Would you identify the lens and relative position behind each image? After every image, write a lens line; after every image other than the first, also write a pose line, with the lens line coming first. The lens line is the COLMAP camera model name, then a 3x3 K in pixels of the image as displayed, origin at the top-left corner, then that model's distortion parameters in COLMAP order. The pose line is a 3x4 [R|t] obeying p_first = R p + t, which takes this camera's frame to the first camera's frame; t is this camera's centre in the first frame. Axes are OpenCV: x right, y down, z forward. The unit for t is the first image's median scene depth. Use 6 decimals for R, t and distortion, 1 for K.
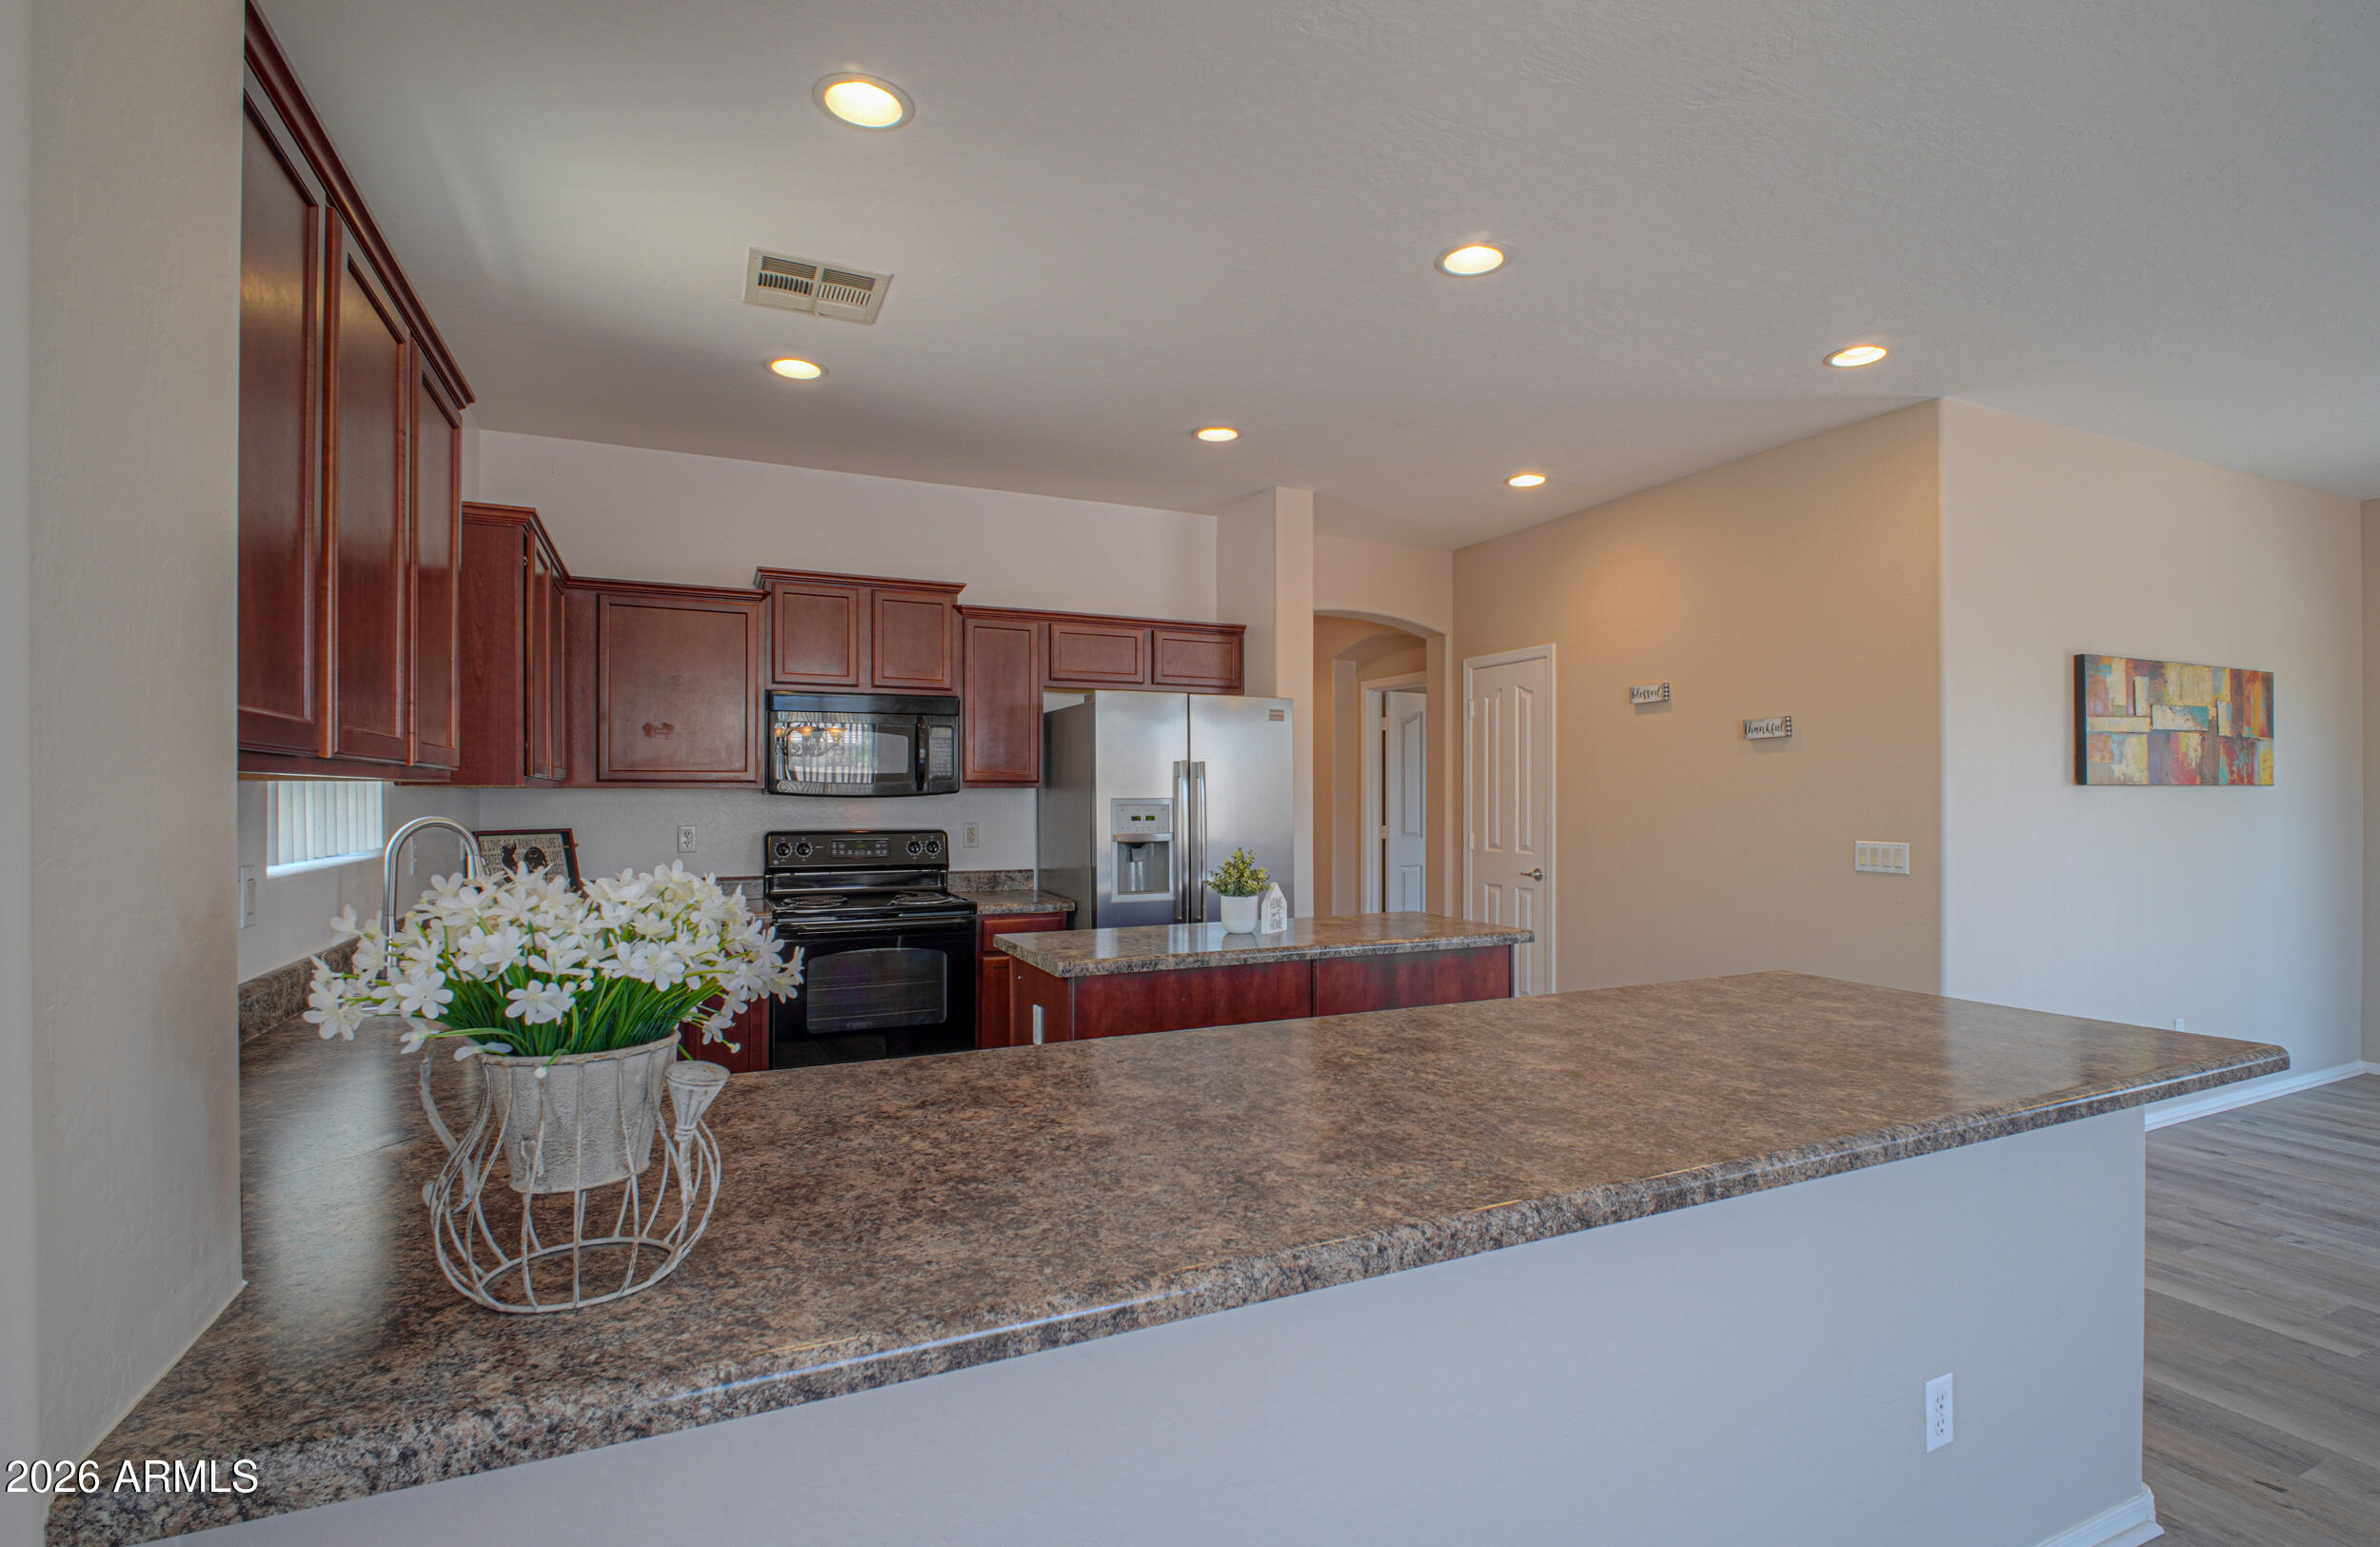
lens RADIAL K [[1109.7, 0, 1237.5], [0, 1109.7, 791.9], [0, 0, 1]] dist [-0.003767, -0.003865]
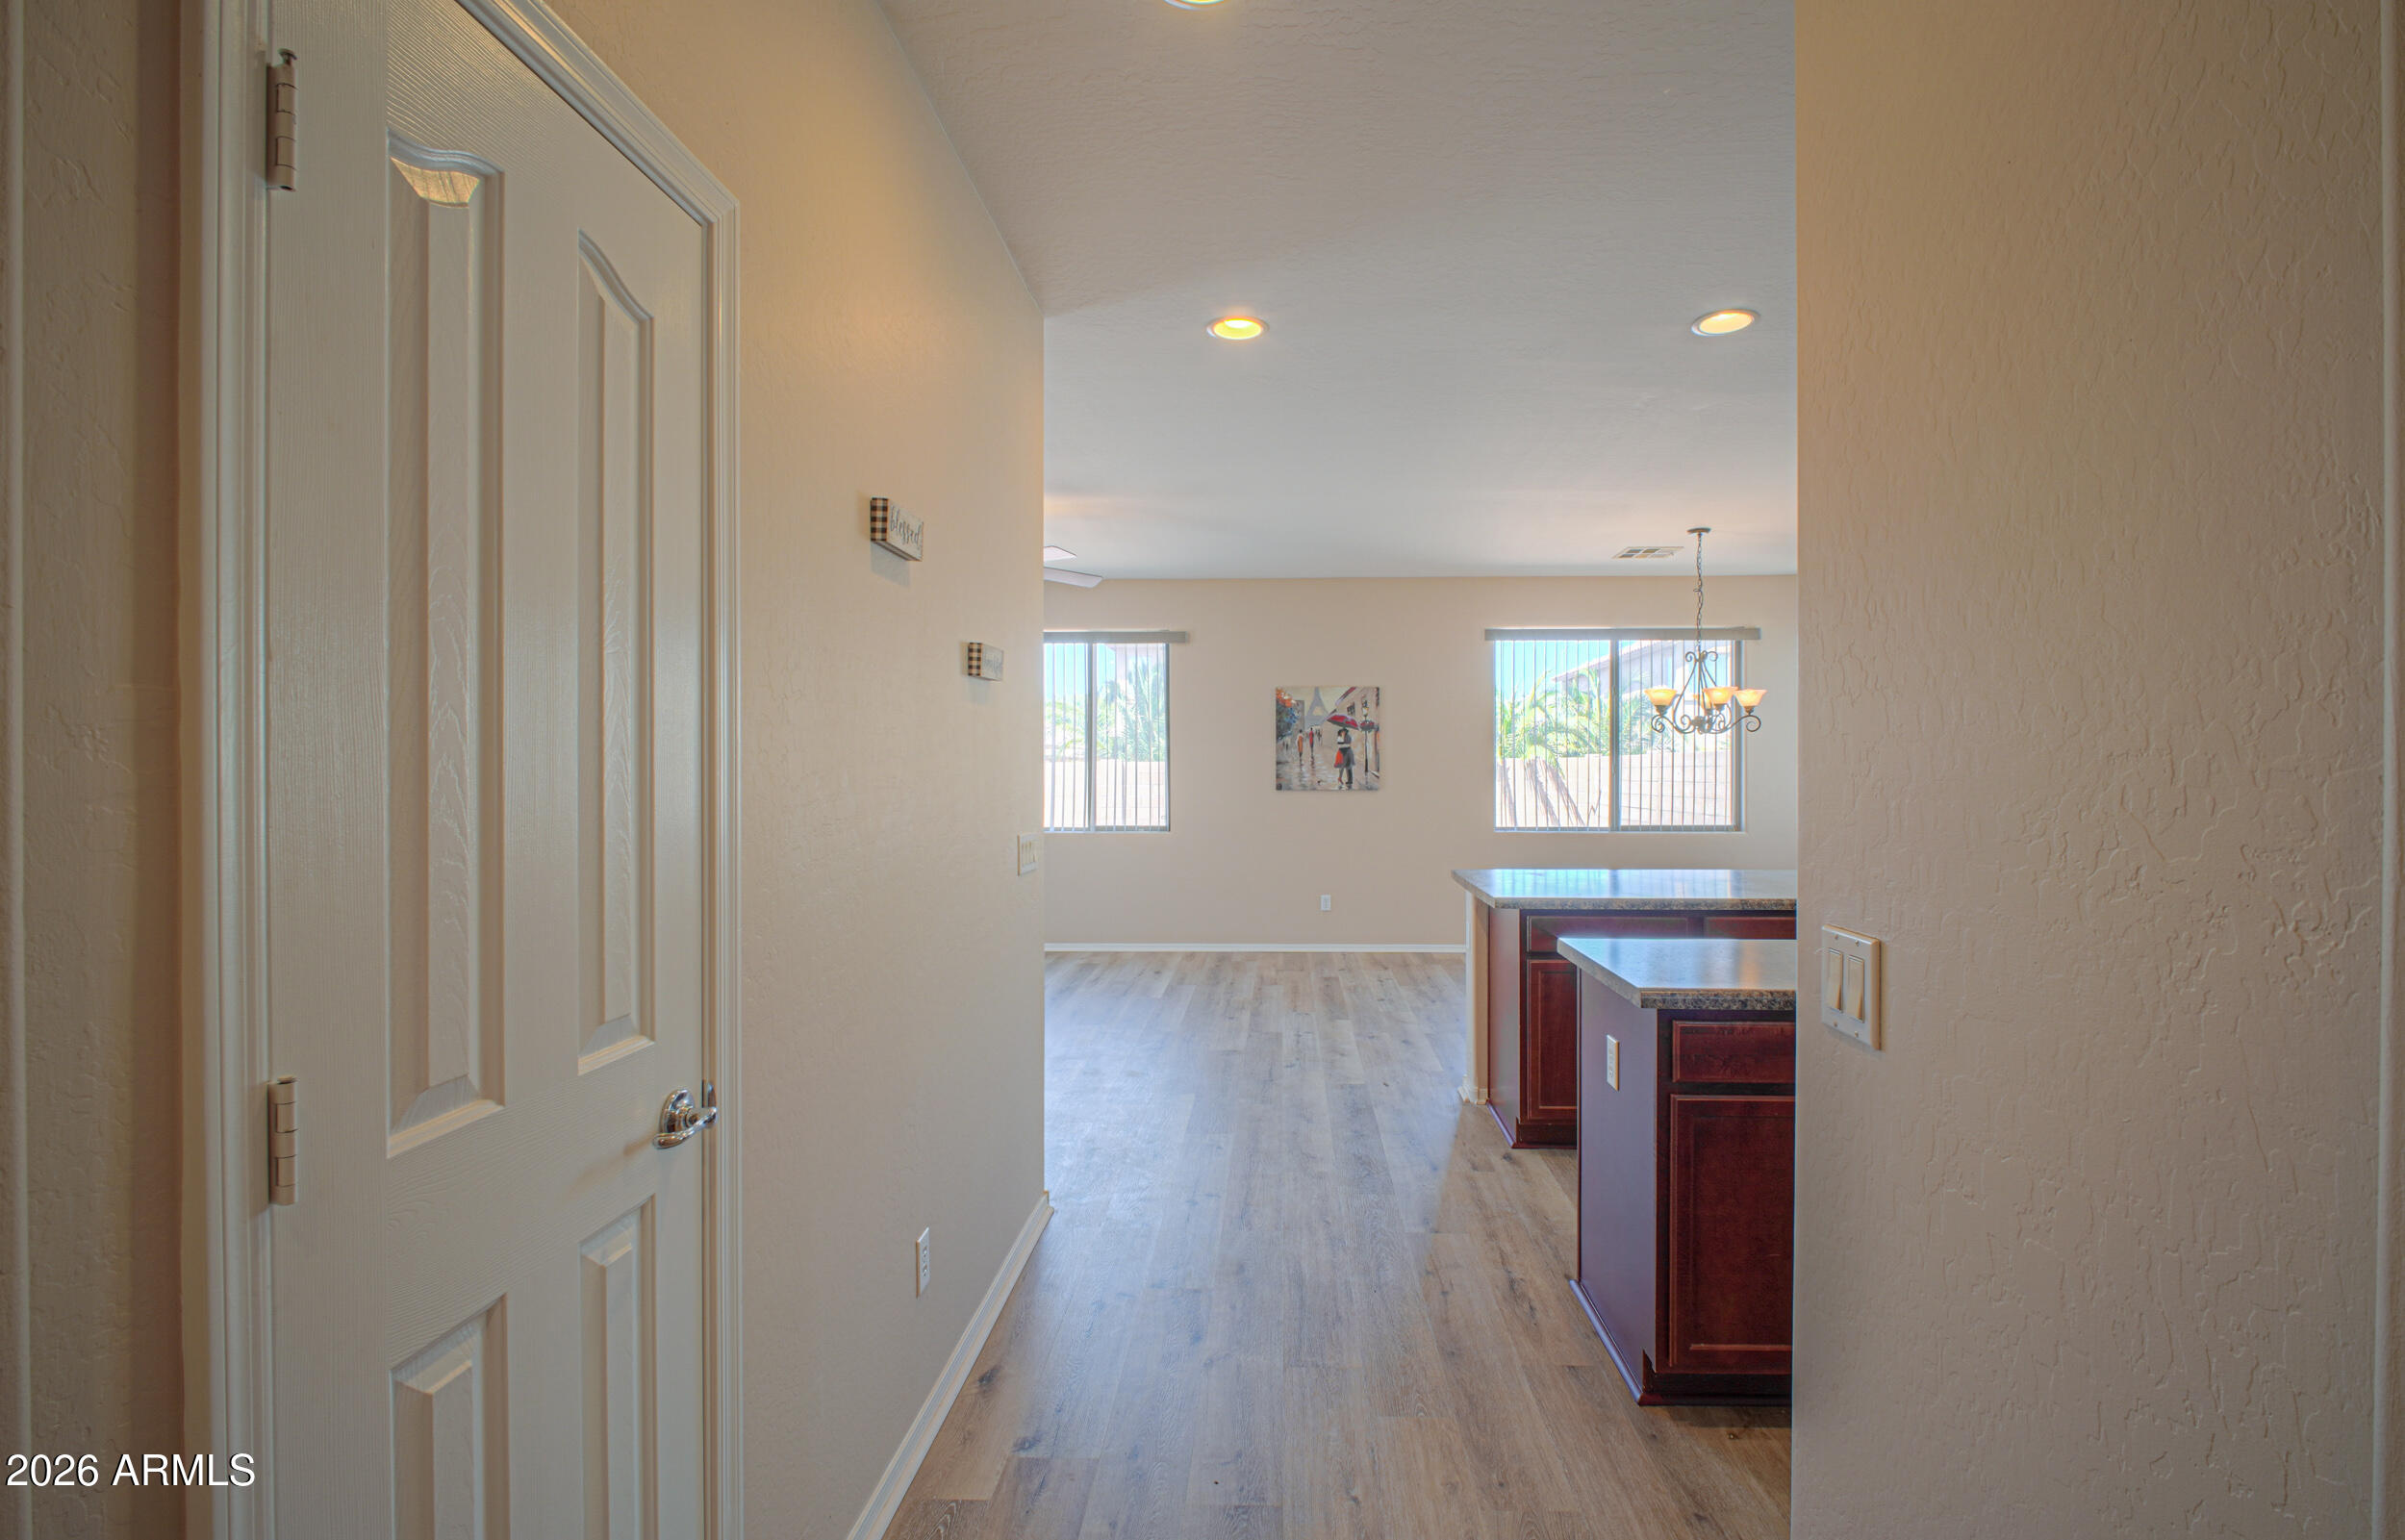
lens RADIAL K [[1114.2, 0, 1239.6], [0, 1114.2, 781.5], [0, 0, 1]] dist [-0.000136, -0.000102]
pose [[-0.883253, -0.003782, 0.468882, 0.074623], [0.001817, 0.999932, 0.011489, -0.000815], [-0.468894, 0.010999, -0.883186, 1.501279]]
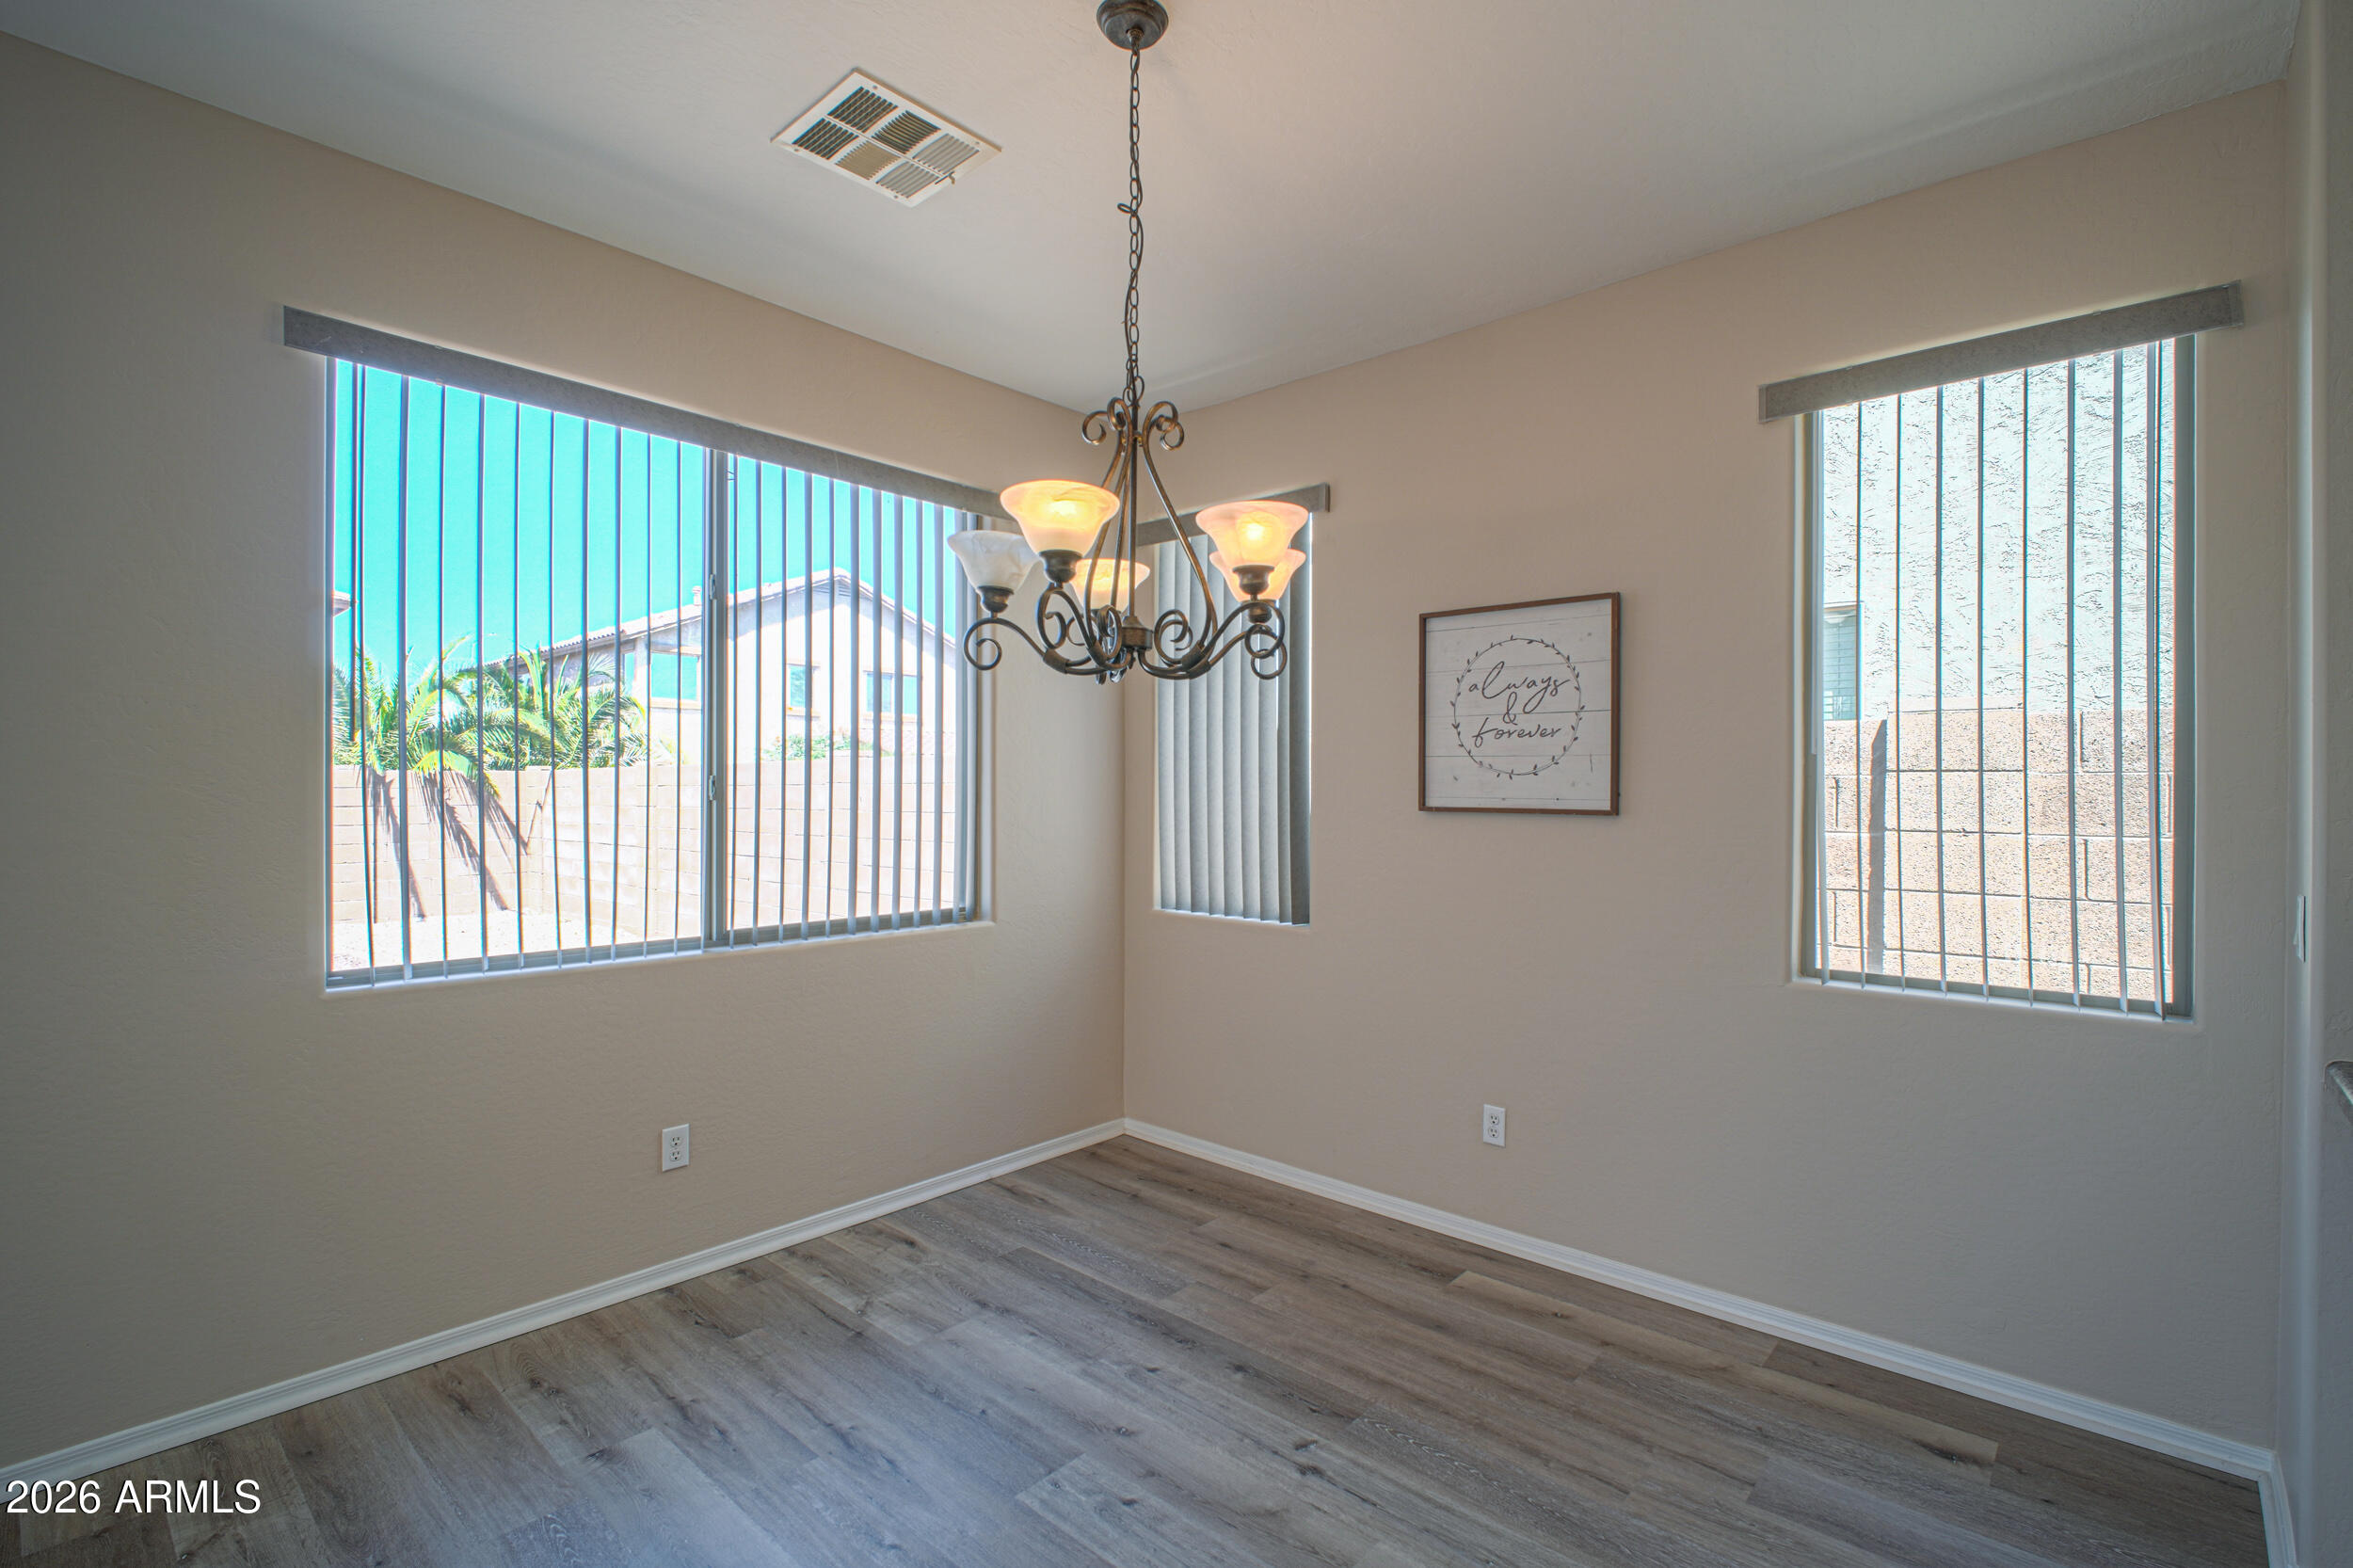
lens RADIAL K [[1077.6, 0, 1211.1], [0, 1077.6, 798.4], [0, 0, 1]] dist [-0.002492, -0.007669]
pose [[-0.920841, -0.002282, -0.389931, 0.365364], [-0.005431, 0.999961, 0.006975, 0.001627], [0.389900, 0.008541, -0.920818, 0.352646]]
